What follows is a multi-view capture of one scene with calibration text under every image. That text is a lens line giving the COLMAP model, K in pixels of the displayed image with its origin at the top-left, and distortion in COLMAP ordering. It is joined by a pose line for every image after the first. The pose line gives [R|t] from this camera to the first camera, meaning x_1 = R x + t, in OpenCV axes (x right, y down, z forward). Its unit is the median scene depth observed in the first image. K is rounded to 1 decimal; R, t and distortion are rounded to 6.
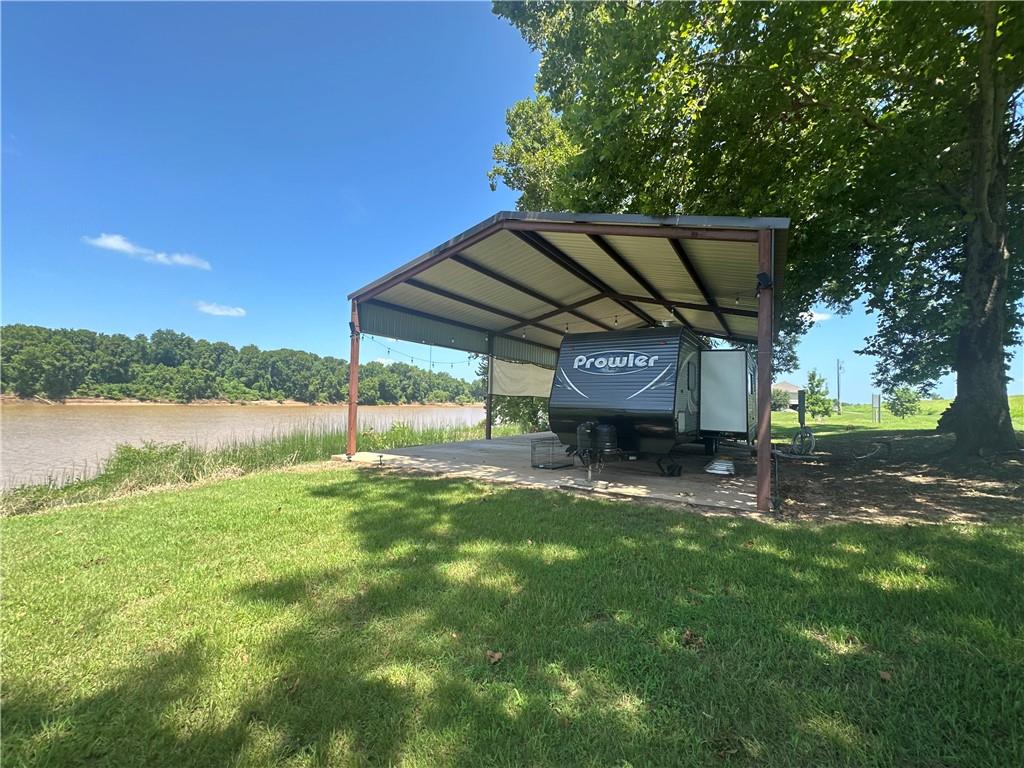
lens RADIAL K [[410.1, 0, 511.3], [0, 410.1, 384.7], [0, 0, 1]] dist [-0.000854, 0.000228]
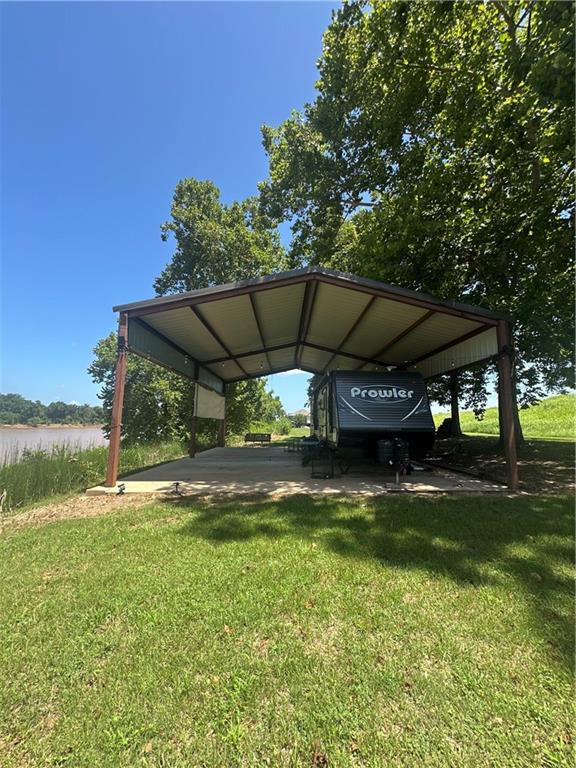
lens RADIAL K [[307.5, 0, 287.0], [0, 307.5, 383.2], [0, 0, 1]] dist [-0.000854, 0.000228]
pose [[0.841020, 0.062899, 0.537335, -0.020842], [-0.016986, 0.995799, -0.089980, 0.000302], [-0.540737, 0.066547, 0.838555, 0.011202]]
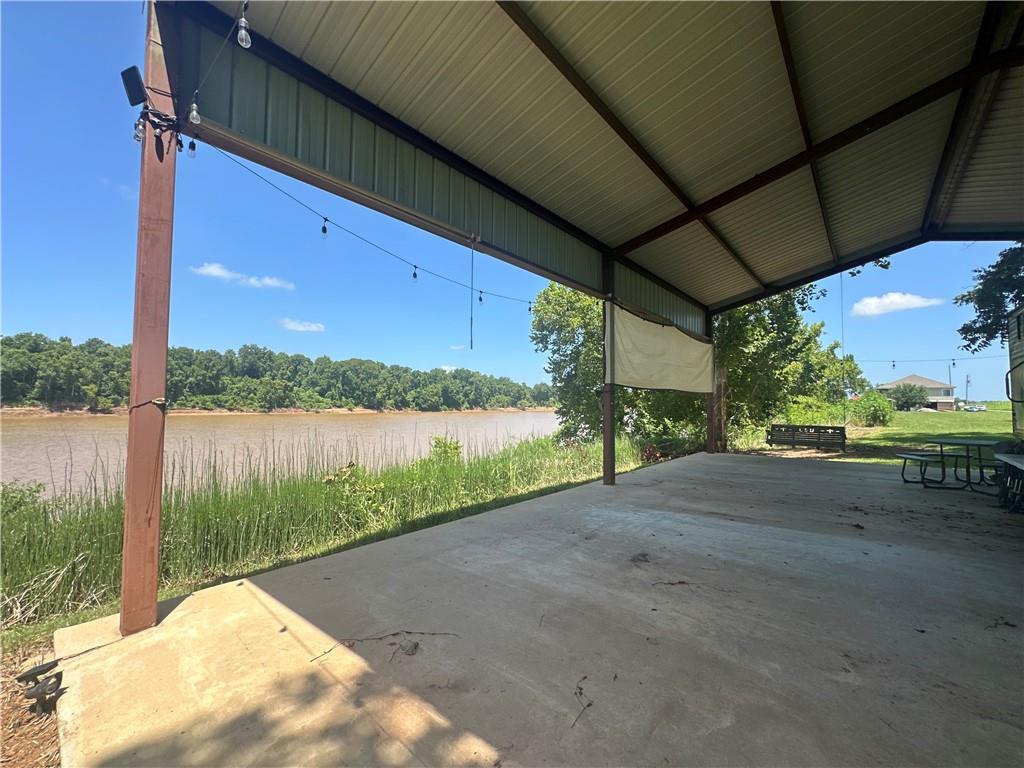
lens RADIAL K [[410.1, 0, 511.3], [0, 410.1, 384.7], [0, 0, 1]] dist [-0.000854, 0.000228]
pose [[0.988754, -0.025164, -0.147419, -0.006527], [0.023577, 0.999644, -0.012501, 0.001891], [0.147681, 0.008885, 0.988995, 0.037681]]
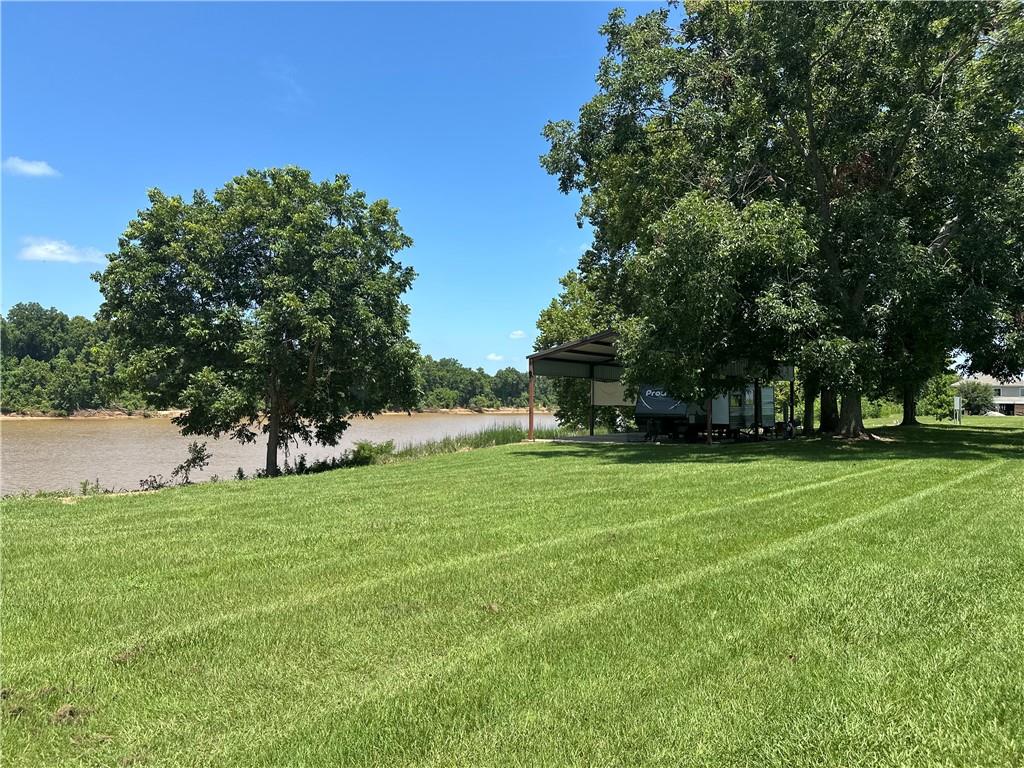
lens RADIAL K [[714.1, 0, 508.6], [0, 714.1, 379.9], [0, 0, 1]] dist [0.109466, -0.155561]
pose [[0.997604, -0.018072, -0.066774, -0.012626], [0.018510, 0.999811, 0.005949, -0.006255], [0.066654, -0.007171, 0.997750, -0.112179]]
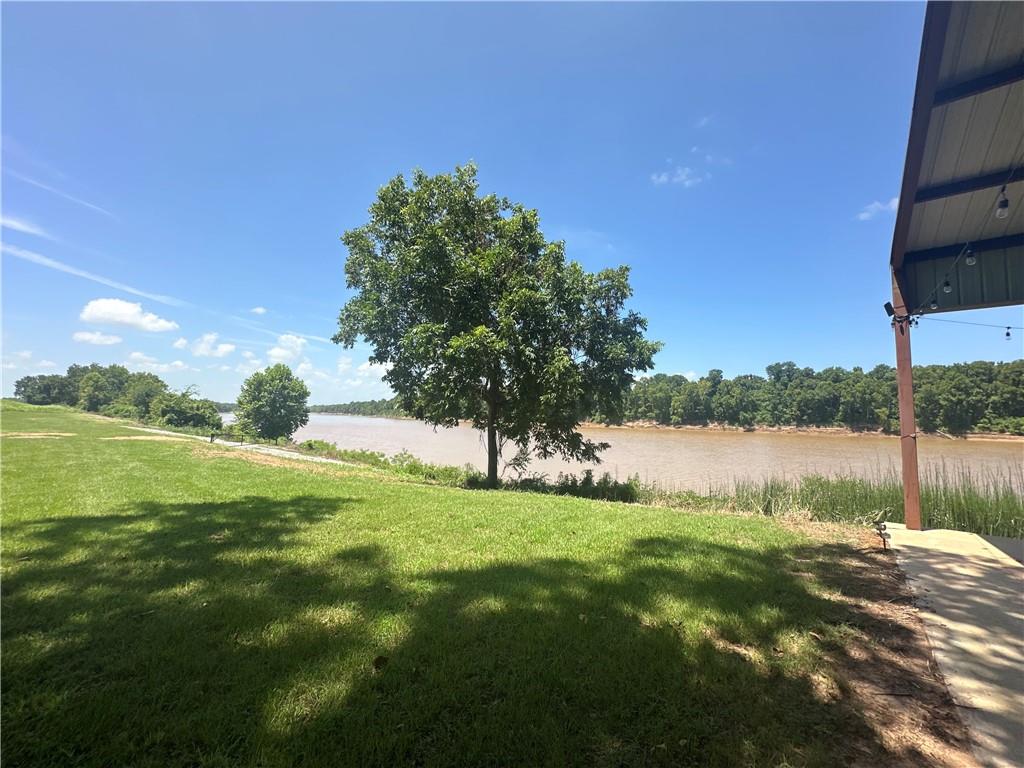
lens RADIAL K [[410.1, 0, 511.3], [0, 410.1, 384.7], [0, 0, 1]] dist [-0.000854, 0.000228]
pose [[-0.111014, -0.101686, -0.988603, 0.012152], [0.016562, 0.994424, -0.104145, 0.001014], [0.993681, -0.027935, -0.108711, 0.024180]]
